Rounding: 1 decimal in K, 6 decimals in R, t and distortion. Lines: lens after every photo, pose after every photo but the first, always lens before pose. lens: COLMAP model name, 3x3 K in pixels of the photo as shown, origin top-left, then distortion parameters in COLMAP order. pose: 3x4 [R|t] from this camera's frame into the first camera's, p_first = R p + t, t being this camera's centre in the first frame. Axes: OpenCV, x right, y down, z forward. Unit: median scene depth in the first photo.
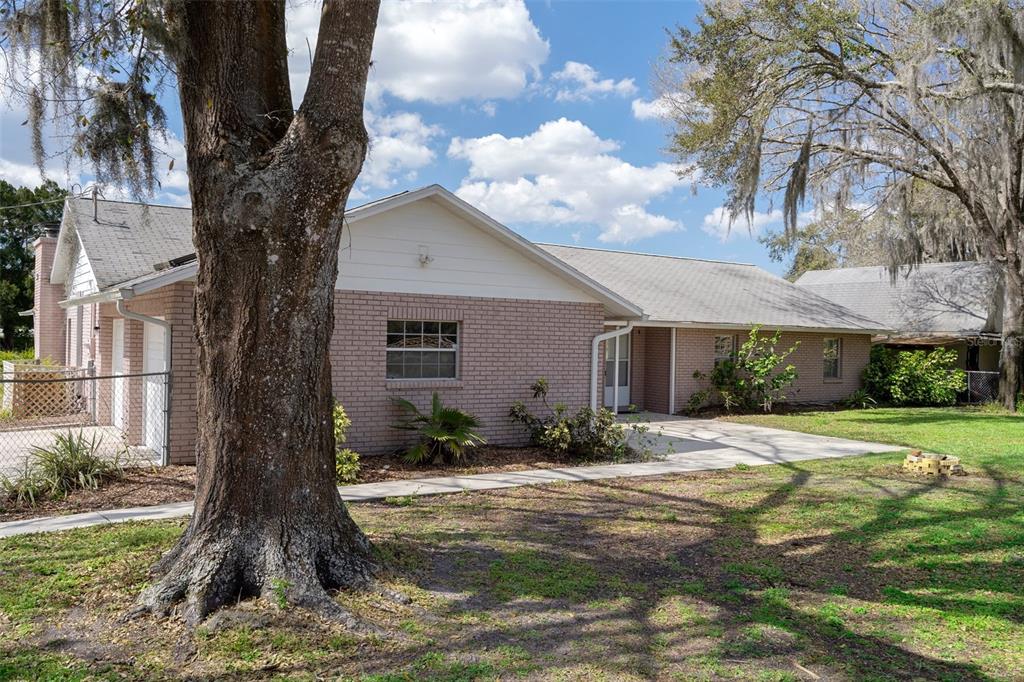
lens RADIAL K [[826.2, 0, 512.4], [0, 826.2, 343.2], [0, 0, 1]] dist [-0.001259, -0.000195]
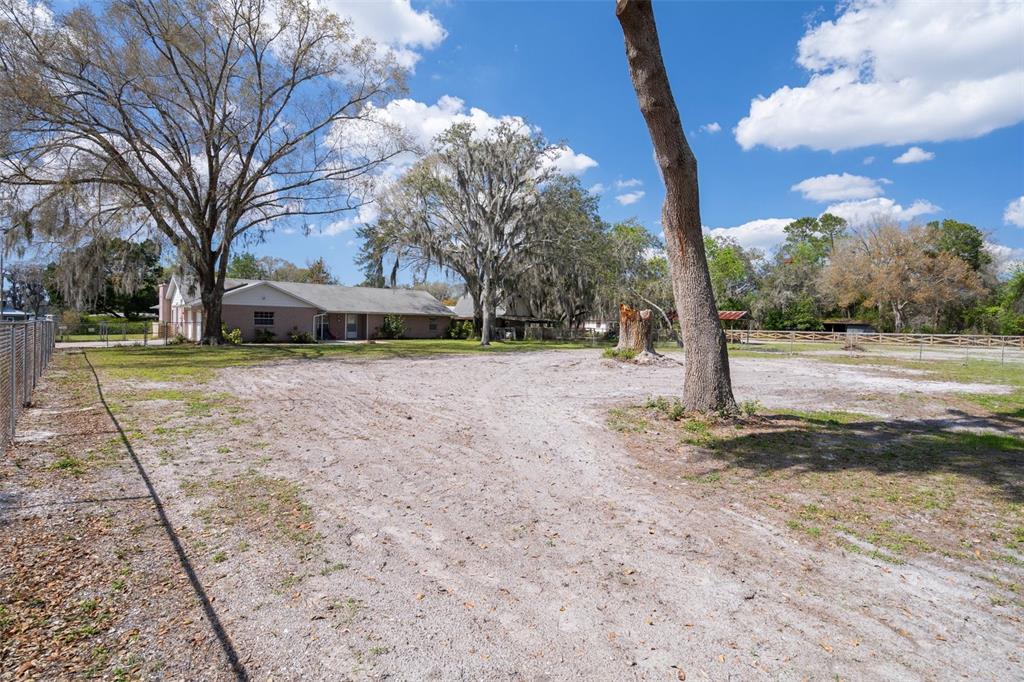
lens RADIAL K [[514.3, 0, 511.8], [0, 514.3, 337.5], [0, 0, 1]] dist [0.001115, -0.000246]
pose [[0.992038, -0.001977, 0.125924, 0.839570], [-0.001317, 0.999659, 0.026072, 0.036014], [-0.125932, -0.026030, 0.991697, -1.849605]]
